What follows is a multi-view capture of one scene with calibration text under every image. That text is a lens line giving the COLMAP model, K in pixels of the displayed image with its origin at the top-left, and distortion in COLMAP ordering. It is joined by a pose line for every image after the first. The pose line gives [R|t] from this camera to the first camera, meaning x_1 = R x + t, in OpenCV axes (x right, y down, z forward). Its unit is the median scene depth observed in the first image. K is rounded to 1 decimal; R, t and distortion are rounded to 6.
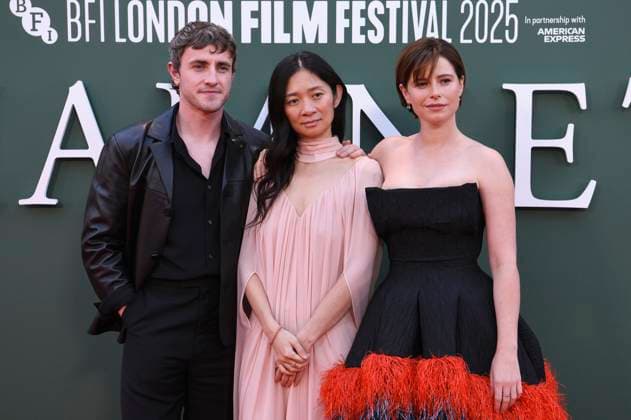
lens RADIAL K [[868.9, 0, 298.0], [0, 868.9, 201.1], [0, 0, 1]] dist [0.140891, 0.000000]
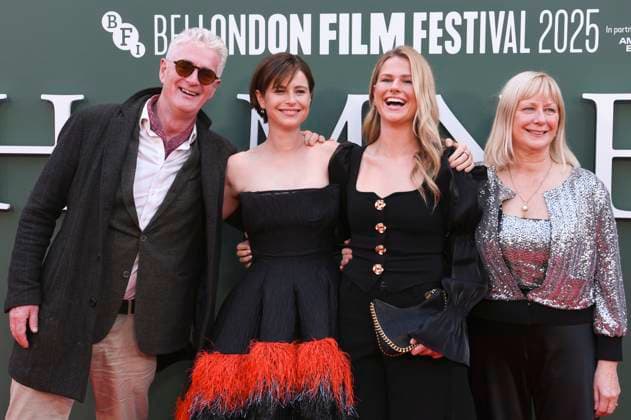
lens RADIAL K [[1393.2, 0, 298.5], [0, 1393.2, 182.2], [0, 0, 1]] dist [0.345442, 0.000000]
pose [[0.996535, 0.007431, -0.082837, 0.046784], [-0.009111, 0.999760, -0.019925, 0.001552], [0.082670, 0.020610, 0.996364, -0.624782]]
